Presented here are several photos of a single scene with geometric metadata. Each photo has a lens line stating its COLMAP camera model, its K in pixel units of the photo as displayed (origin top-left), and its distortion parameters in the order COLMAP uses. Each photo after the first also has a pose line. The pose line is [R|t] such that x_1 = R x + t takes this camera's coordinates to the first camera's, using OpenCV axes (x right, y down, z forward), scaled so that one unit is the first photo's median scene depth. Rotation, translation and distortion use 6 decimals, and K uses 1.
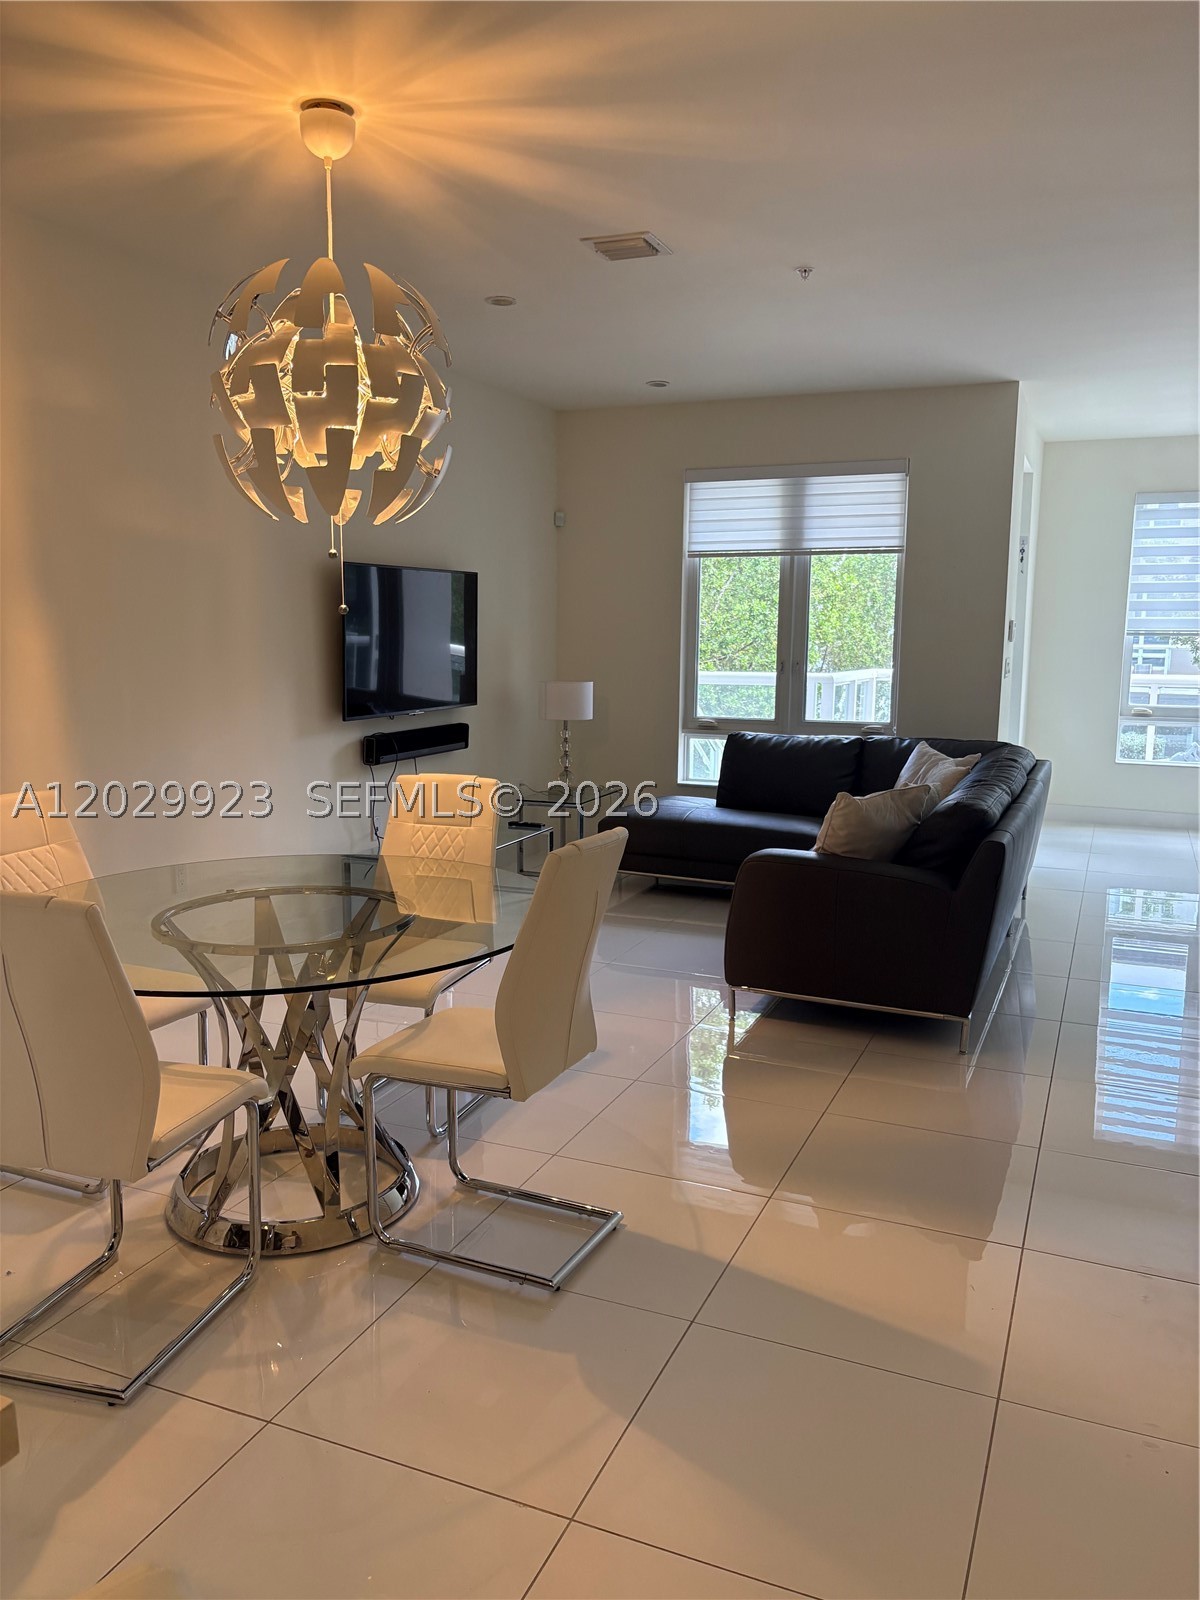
lens RADIAL K [[1217.3, 0, 575.4], [0, 1217.3, 782.2], [0, 0, 1]] dist [-0.015107, -0.013059]
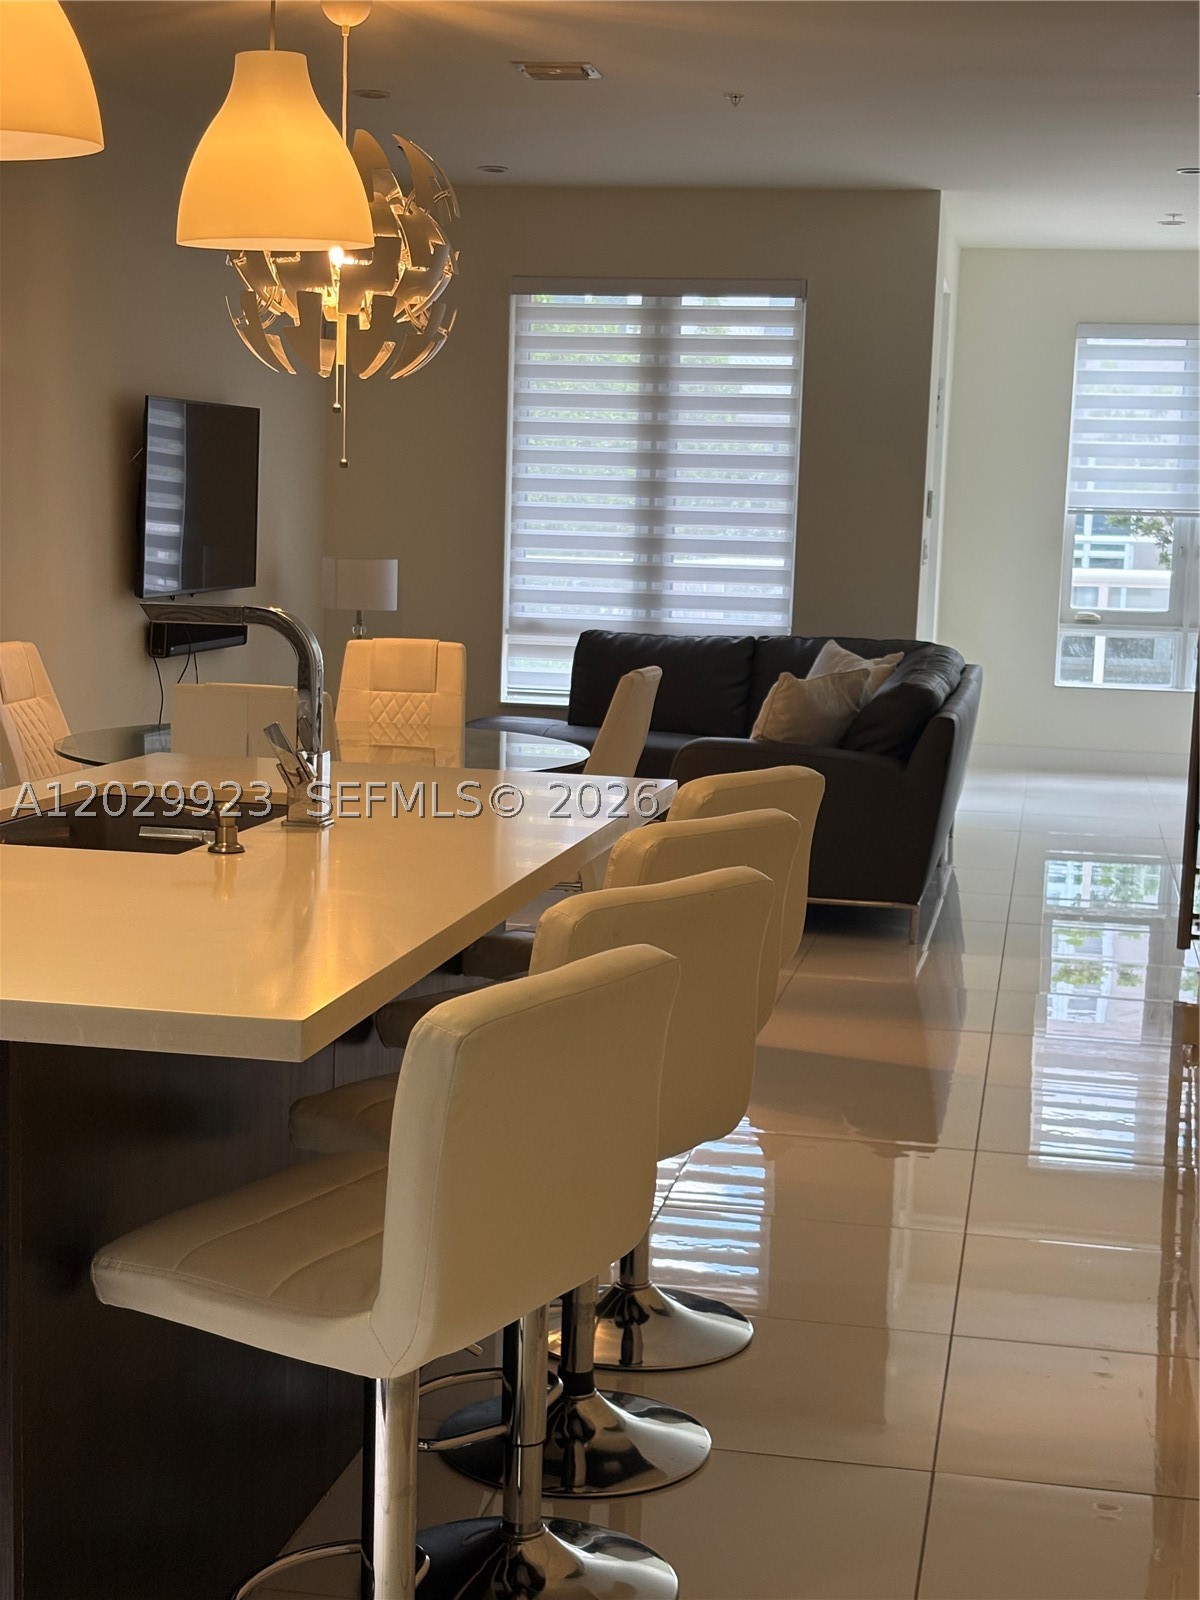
lens RADIAL K [[2403.0, 0, 600.4], [0, 2403.0, 797.6], [0, 0, 1]] dist [-0.052323, 0.000000]
pose [[0.972476, -0.004731, 0.232956, -0.218612], [0.004488, 0.999989, 0.001574, 0.063910], [-0.232961, -0.000485, 0.972486, -0.474217]]
